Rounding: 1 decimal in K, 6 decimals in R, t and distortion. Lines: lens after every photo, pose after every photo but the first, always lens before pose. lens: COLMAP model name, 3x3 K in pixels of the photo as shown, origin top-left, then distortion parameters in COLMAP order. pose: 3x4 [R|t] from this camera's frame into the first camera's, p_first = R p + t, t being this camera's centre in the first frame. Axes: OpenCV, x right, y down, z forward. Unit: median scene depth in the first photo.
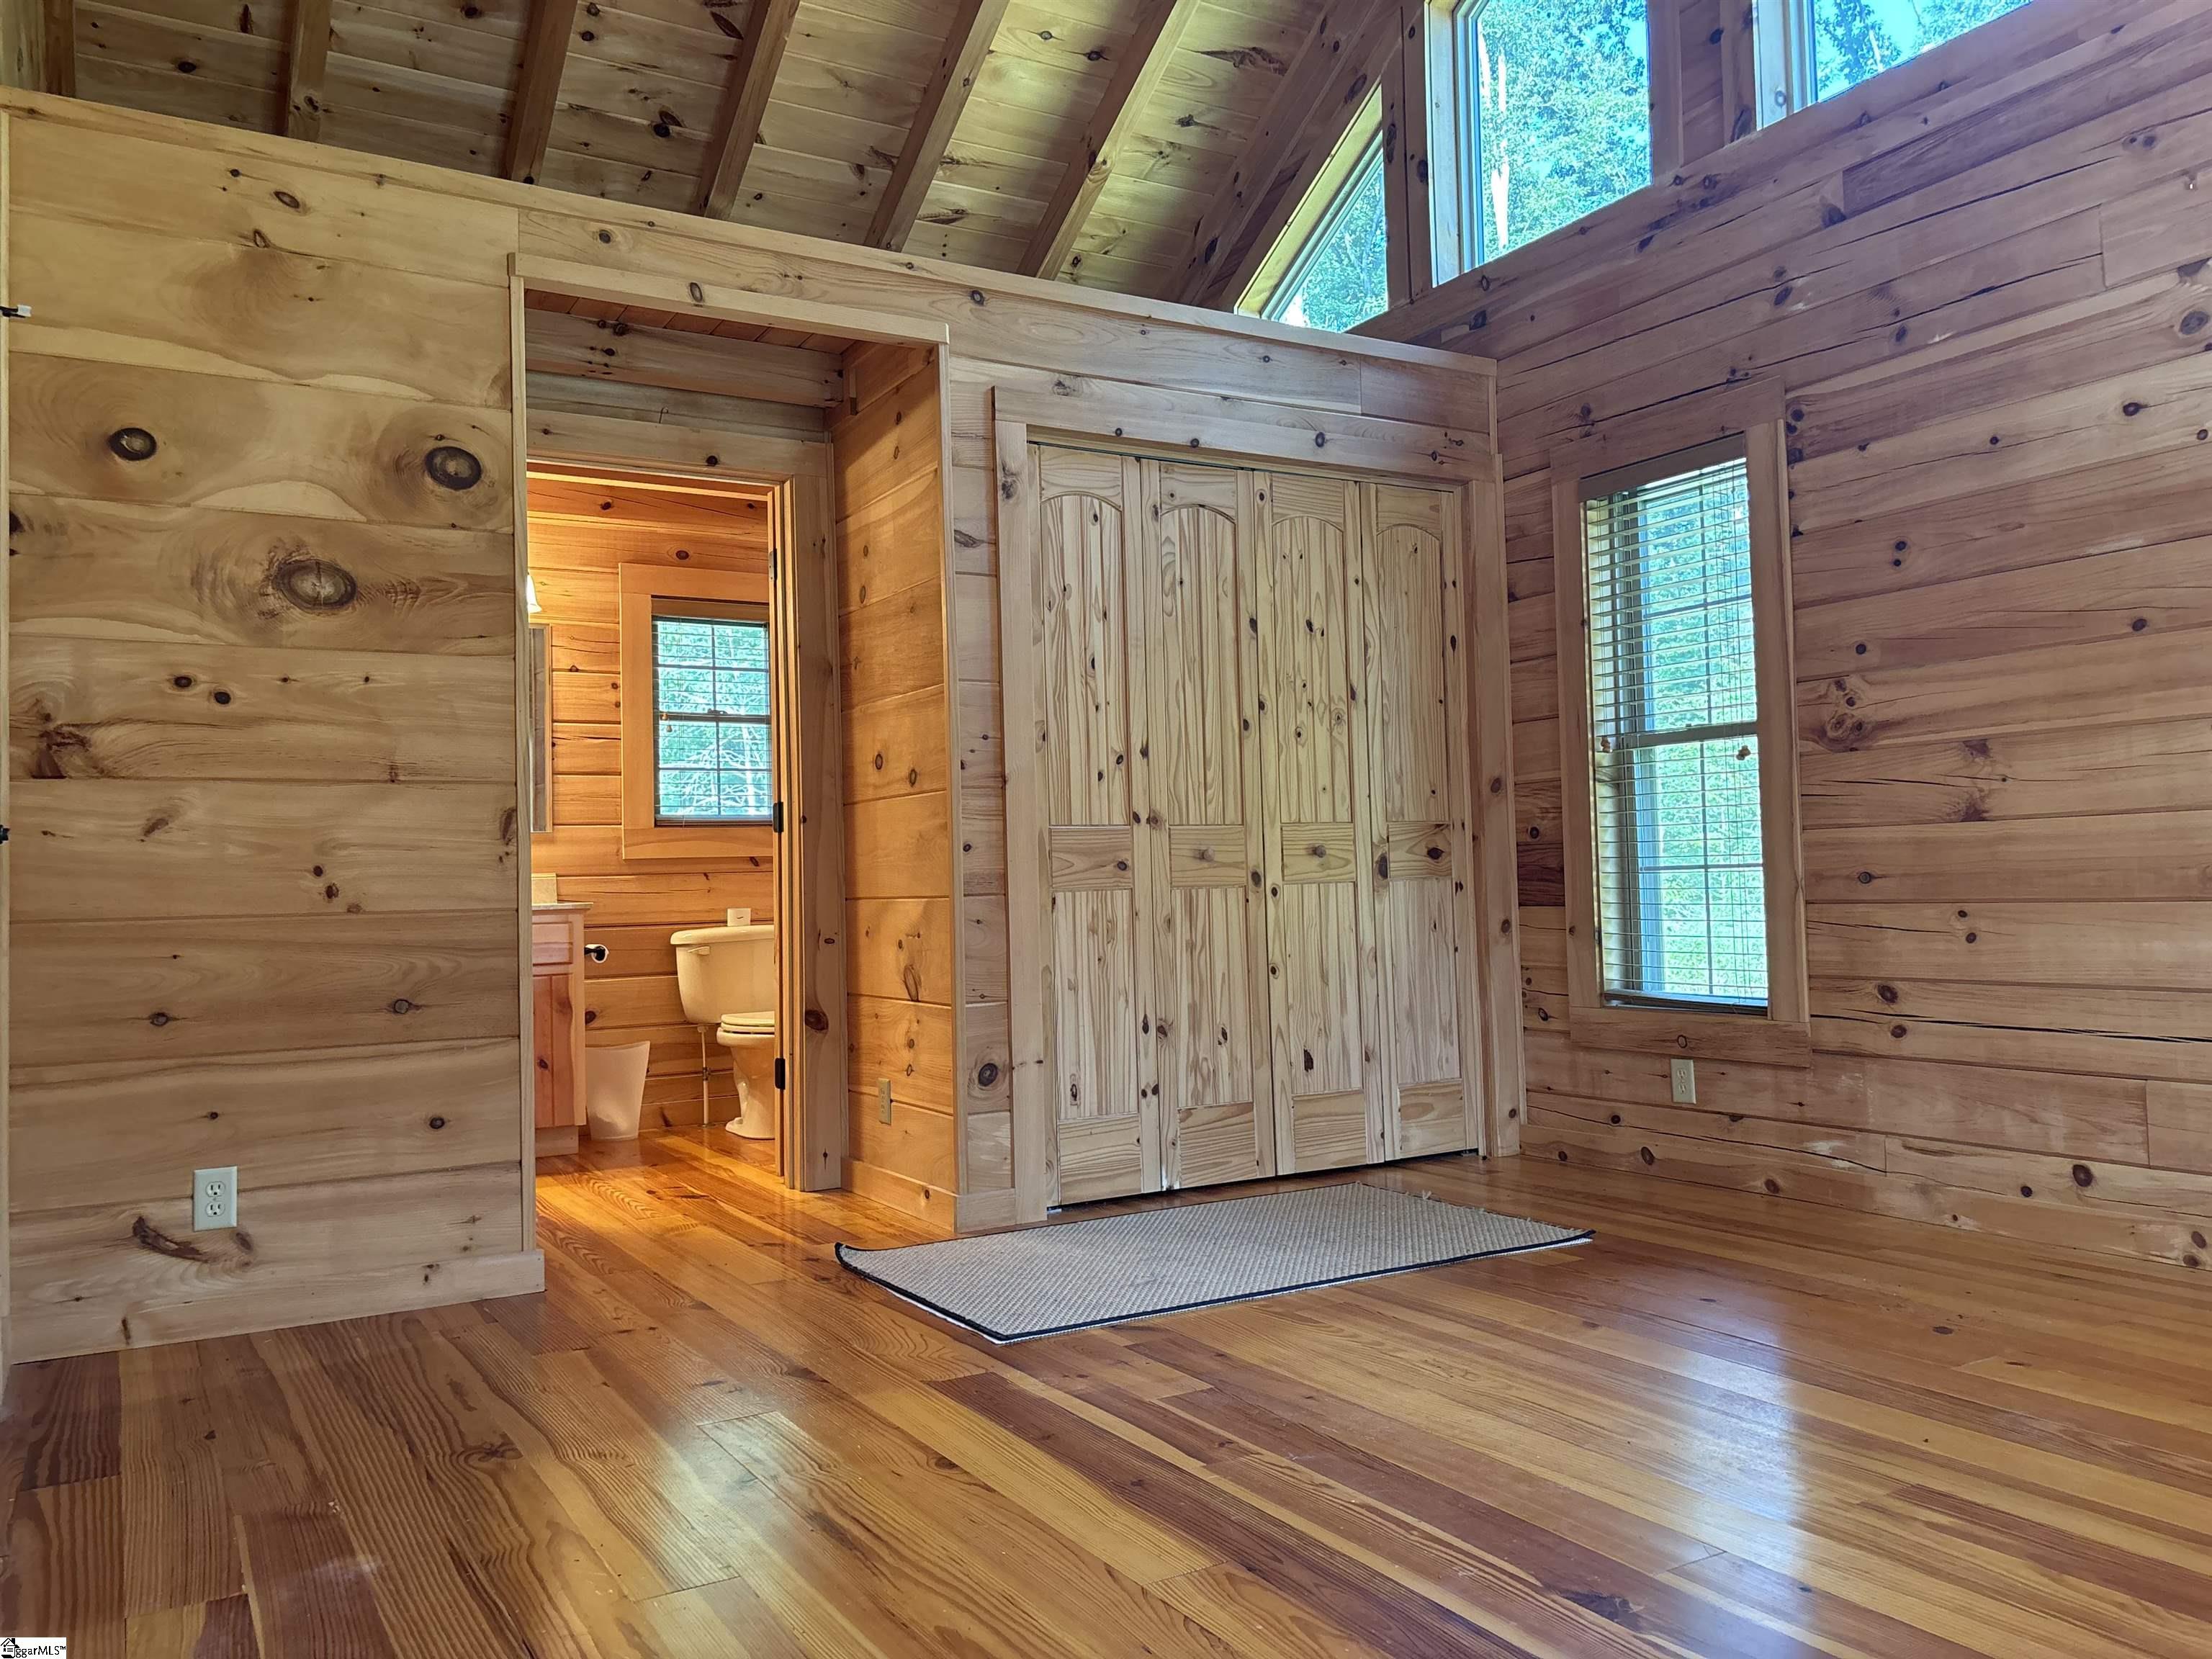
lens RADIAL K [[1696.3, 0, 1121.3], [0, 1696.3, 835.0], [0, 0, 1]] dist [0.049393, -0.042813]
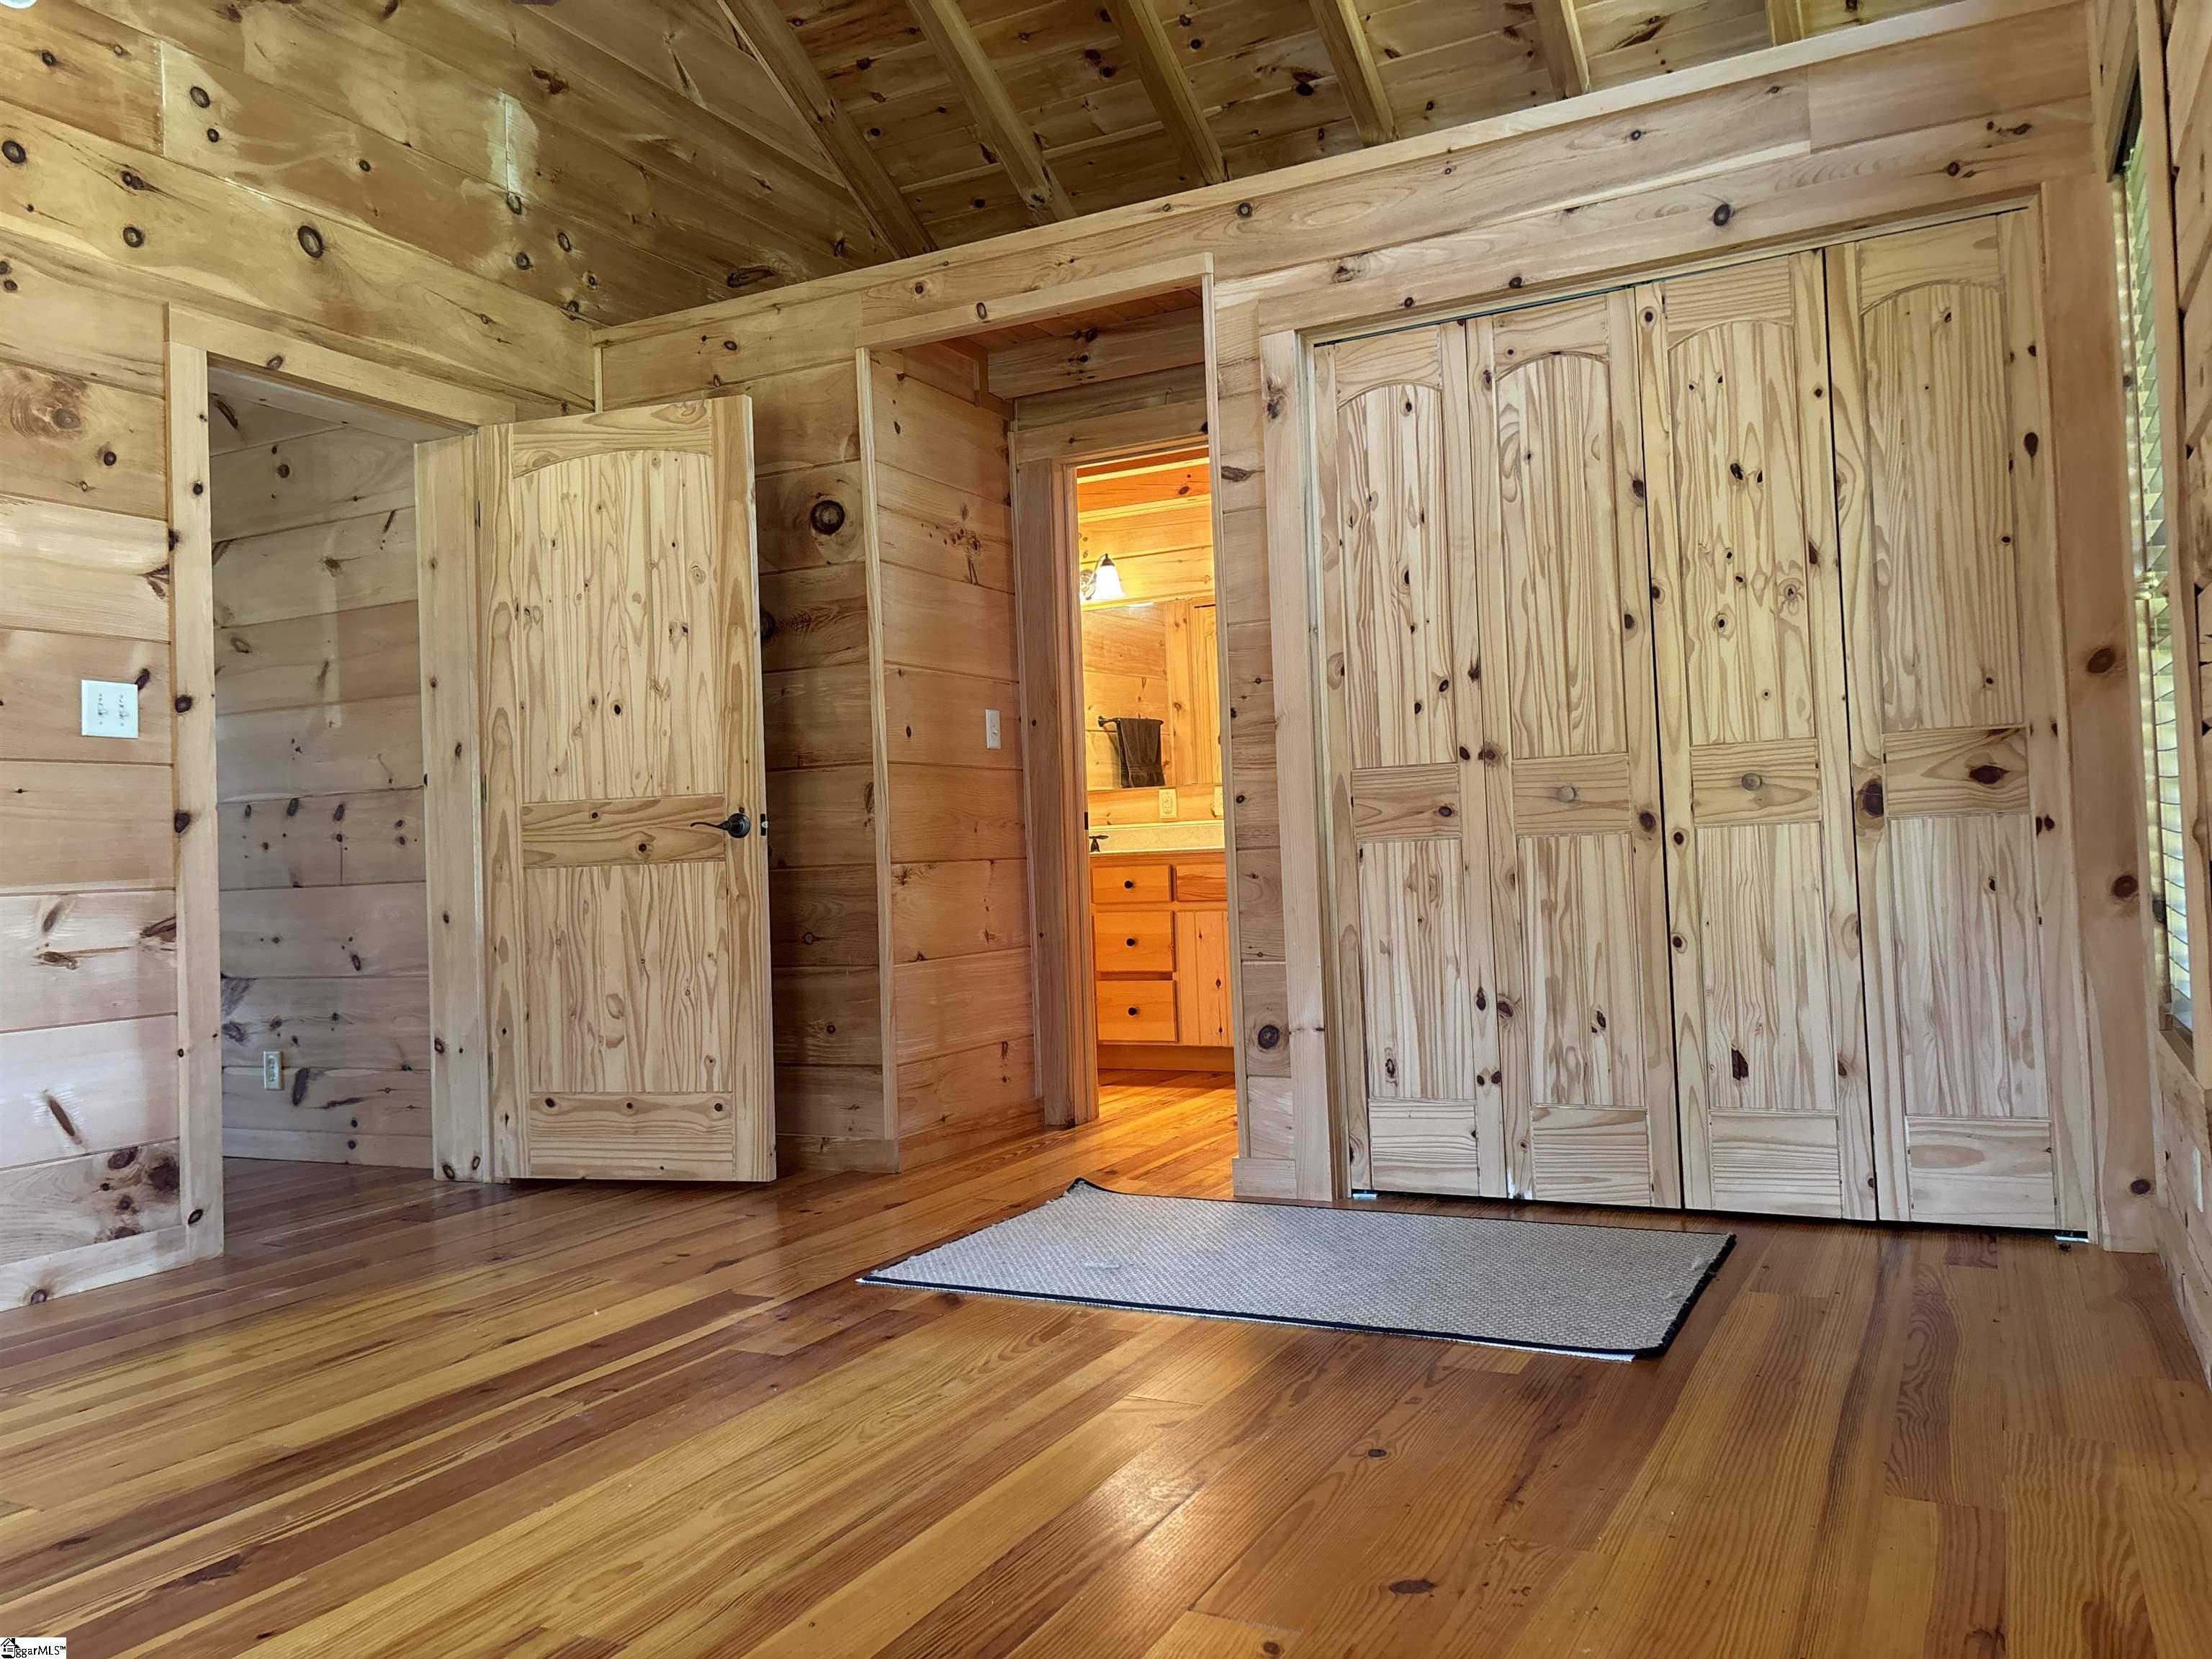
lens RADIAL K [[1696.3, 0, 1090.2], [0, 1696.3, 821.2], [0, 0, 1]] dist [0.049393, -0.042813]
pose [[0.521099, -0.011273, -0.853422, 0.634275], [0.052366, 0.998451, 0.018786, -0.002105], [0.851889, -0.054479, 0.520882, 0.401031]]
